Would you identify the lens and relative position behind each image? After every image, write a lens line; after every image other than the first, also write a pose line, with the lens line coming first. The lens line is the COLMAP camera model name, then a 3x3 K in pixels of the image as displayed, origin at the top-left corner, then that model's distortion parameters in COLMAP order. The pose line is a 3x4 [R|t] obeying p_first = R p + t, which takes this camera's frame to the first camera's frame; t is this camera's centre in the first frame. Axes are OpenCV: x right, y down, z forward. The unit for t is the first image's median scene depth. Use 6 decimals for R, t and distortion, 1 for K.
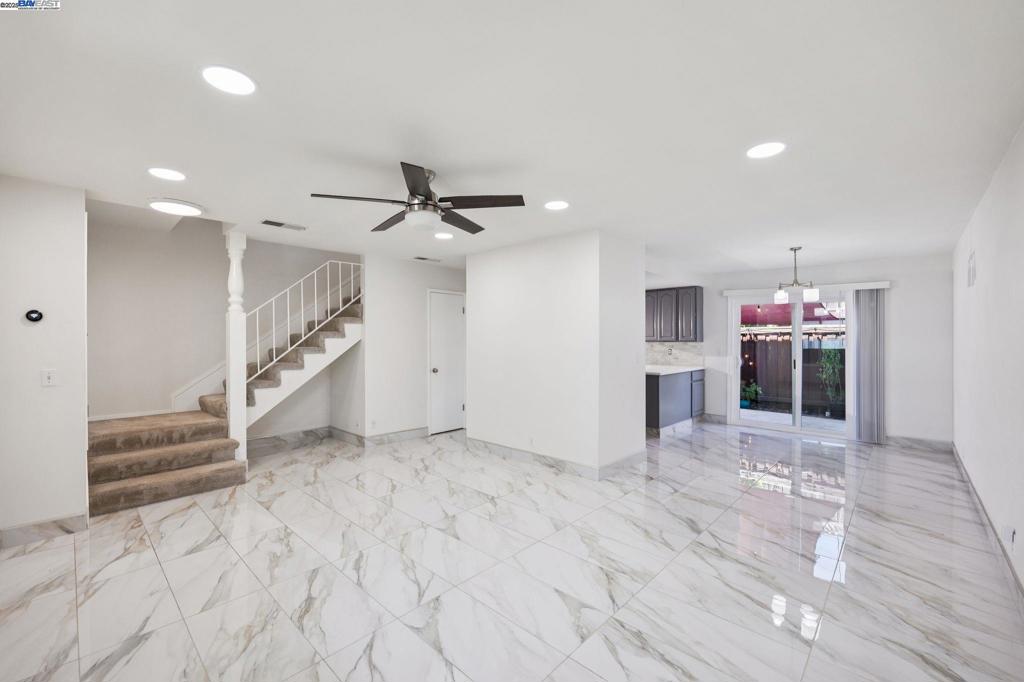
lens RADIAL K [[419.5, 0, 508.6], [0, 419.5, 340.3], [0, 0, 1]] dist [-0.010591, 0.000030]
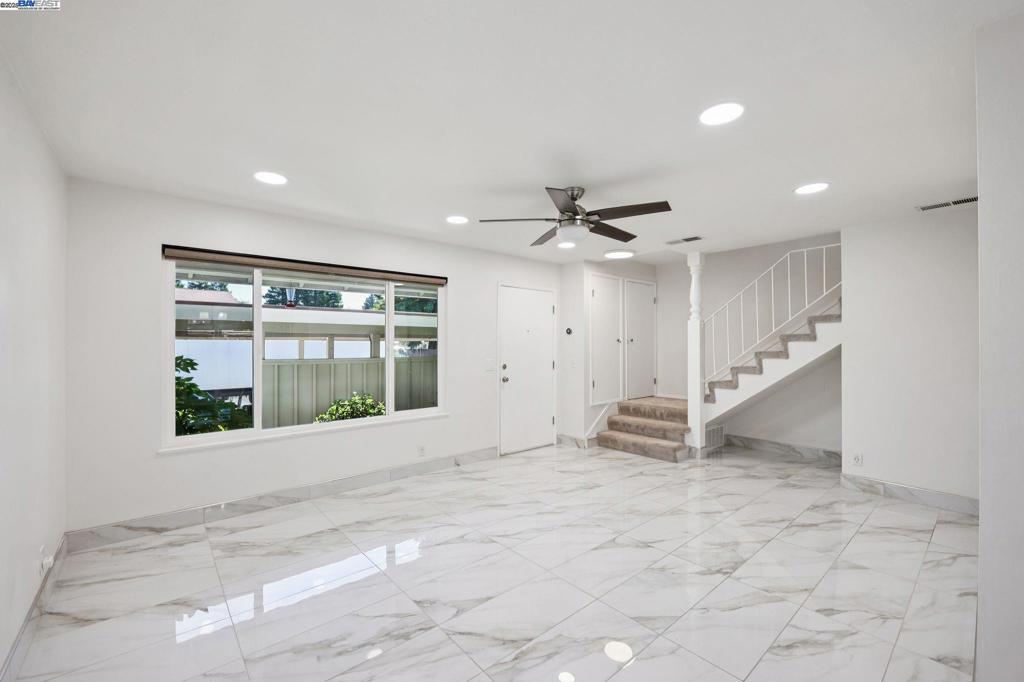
lens RADIAL K [[419.5, 0, 508.6], [0, 419.5, 340.3], [0, 0, 1]] dist [-0.010591, 0.000030]
pose [[-0.103031, -0.008391, -0.994643, 0.840636], [-0.001163, 0.999965, -0.008315, 0.001362], [0.994678, 0.000300, -0.103037, 0.881322]]
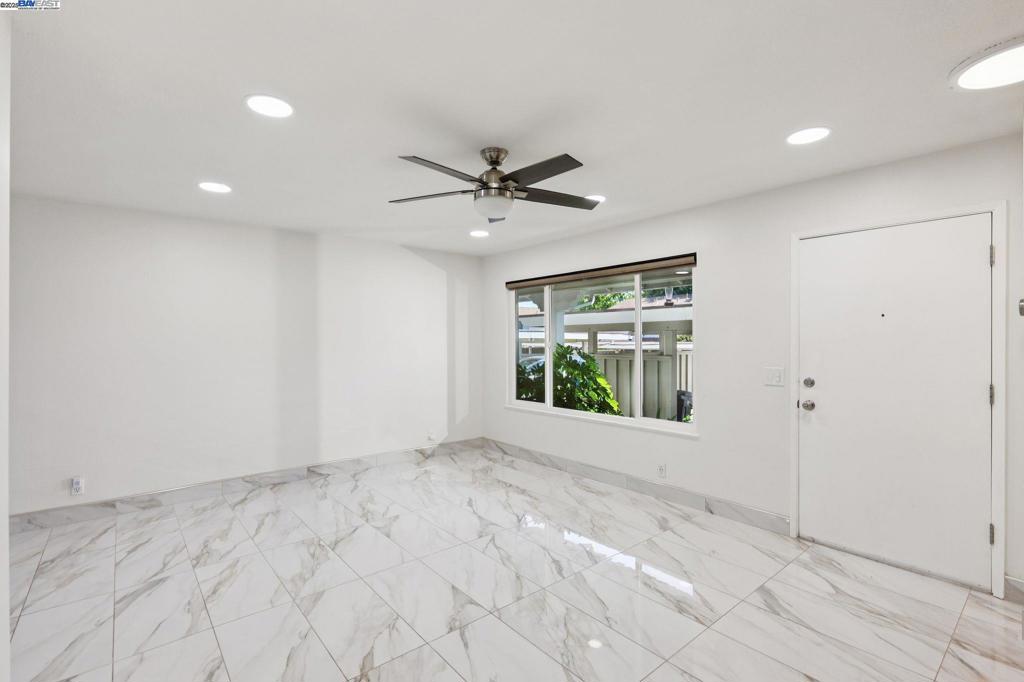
lens RADIAL K [[469.6, 0, 512.0], [0, 469.6, 341.0], [0, 0, 1]] dist [-0.000576, 0.000007]
pose [[-0.993729, 0.002864, 0.111781, -0.328280], [0.002955, 0.999995, 0.000656, -0.002675], [-0.111779, 0.000982, -0.993733, 1.844799]]
